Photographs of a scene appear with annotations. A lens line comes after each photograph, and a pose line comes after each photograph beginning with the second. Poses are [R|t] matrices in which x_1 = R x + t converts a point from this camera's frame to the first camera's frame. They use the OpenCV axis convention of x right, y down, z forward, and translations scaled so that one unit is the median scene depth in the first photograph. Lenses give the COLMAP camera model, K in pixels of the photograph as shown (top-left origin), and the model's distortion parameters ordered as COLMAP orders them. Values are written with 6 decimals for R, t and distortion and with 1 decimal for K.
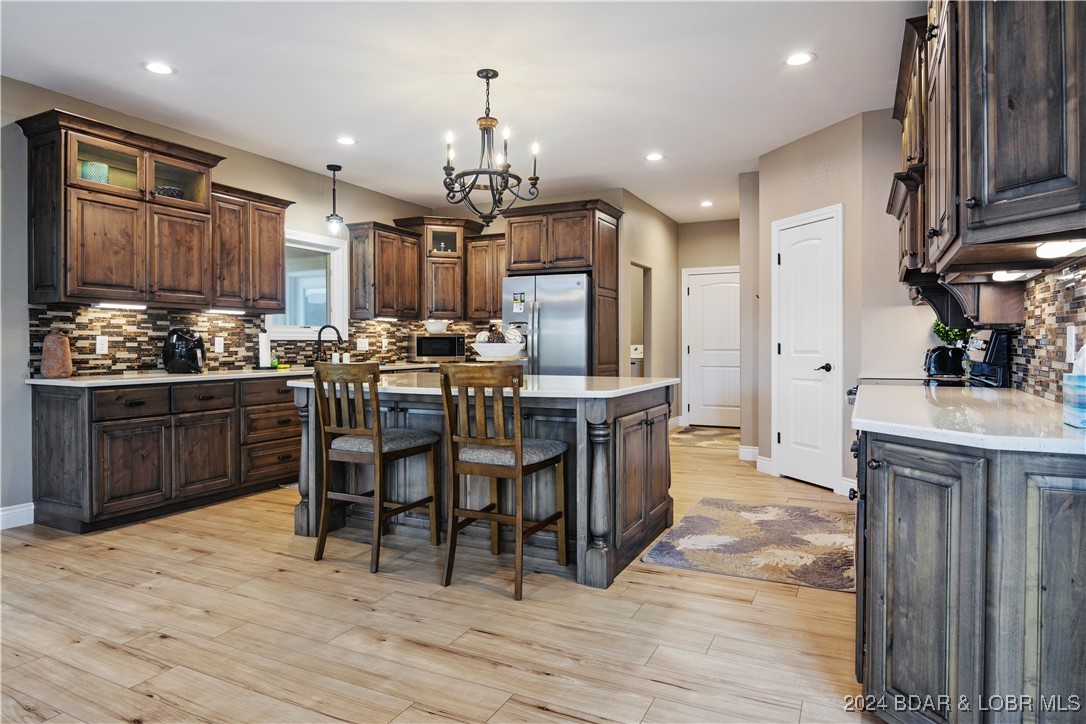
lens RADIAL K [[665.2, 0, 536.4], [0, 665.2, 355.9], [0, 0, 1]] dist [-0.001544, -0.011139]
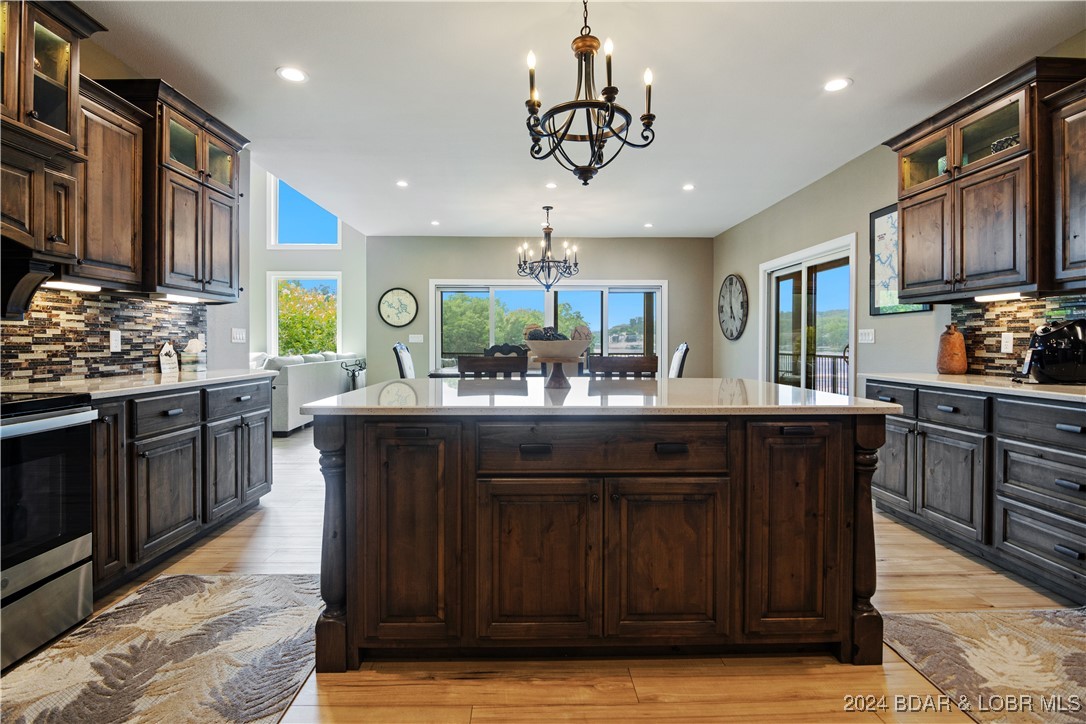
lens RADIAL K [[535.7, 0, 545.2], [0, 535.7, 346.7], [0, 0, 1]] dist [-0.009193, -0.006879]
pose [[-0.880145, 0.004712, -0.474682, 0.194196], [-0.008571, 0.999630, 0.025816, -0.020888], [0.474628, 0.026790, -0.879779, 1.161045]]
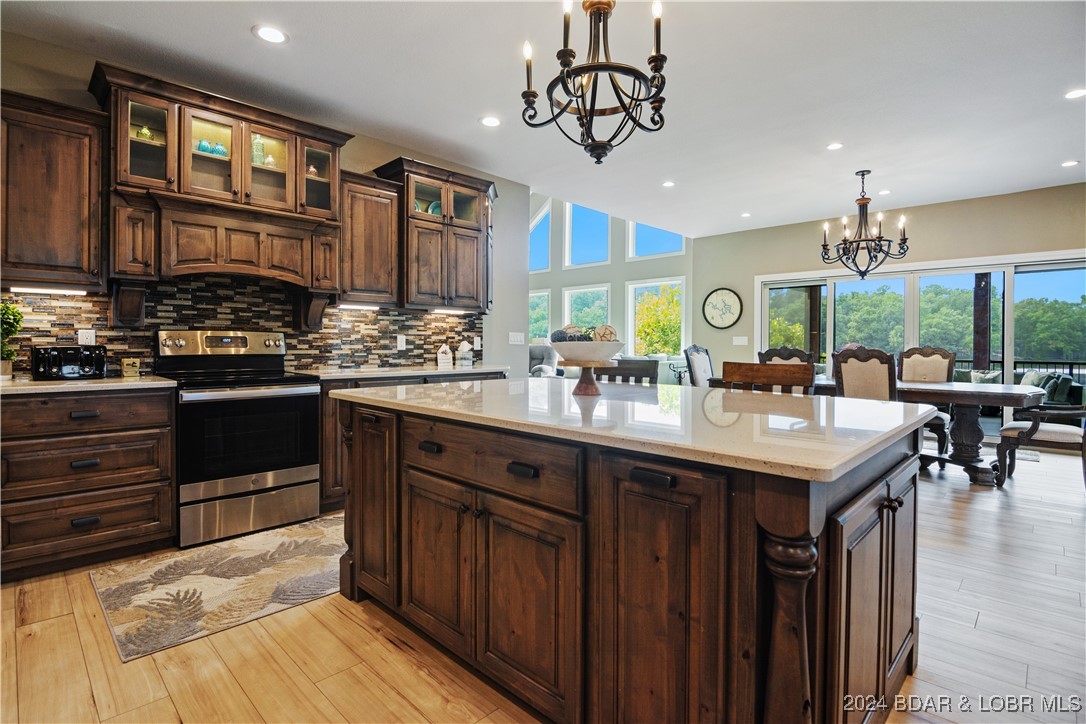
lens RADIAL K [[535.7, 0, 536.6], [0, 535.7, 350.1], [0, 0, 1]] dist [-0.009193, -0.006879]
pose [[-0.950051, -0.006771, 0.312020, -0.141584], [0.002675, 0.999551, 0.029837, -0.020991], [-0.312082, 0.029182, -0.949607, 1.168684]]
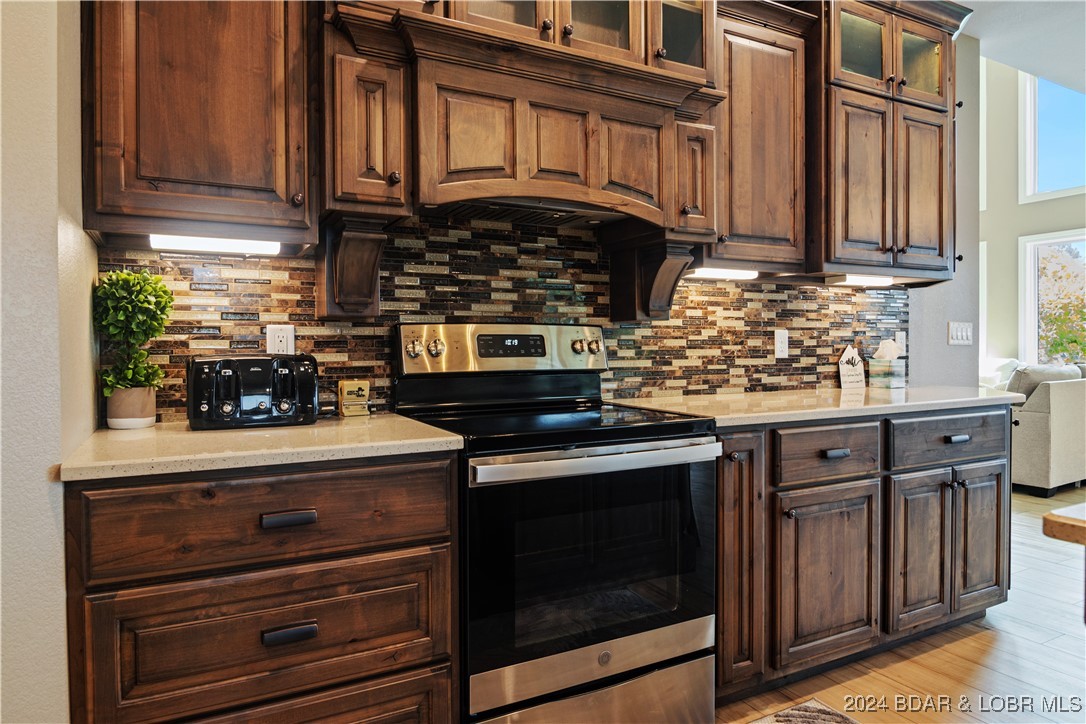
lens RADIAL K [[665.2, 0, 532.0], [0, 665.2, 356.6], [0, 0, 1]] dist [-0.001544, -0.011139]
pose [[-0.809539, -0.001402, 0.587064, 0.177058], [0.019654, 0.999372, 0.029488, -0.017527], [-0.586736, 0.035410, -0.809003, 0.988279]]
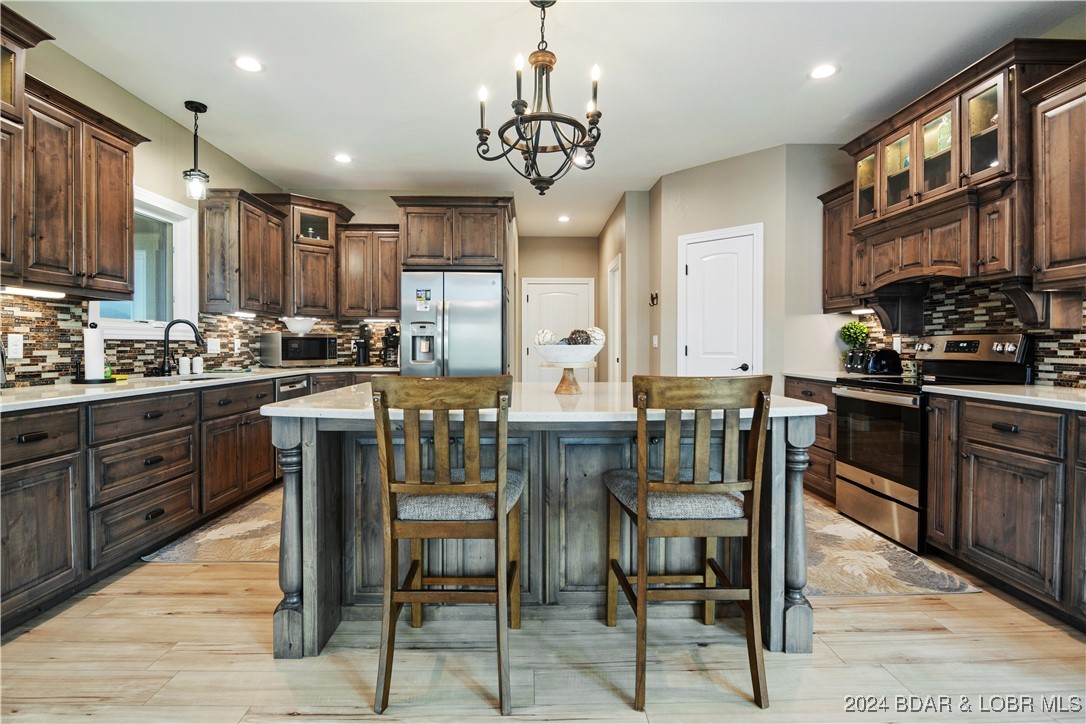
lens RADIAL K [[535.7, 0, 542.3], [0, 535.7, 356.8], [0, 0, 1]] dist [-0.009193, -0.006879]
pose [[0.883062, -0.006725, 0.469209, -0.281688], [0.005841, 0.999977, 0.003339, -0.005429], [-0.469221, -0.000208, 0.883081, 0.344510]]
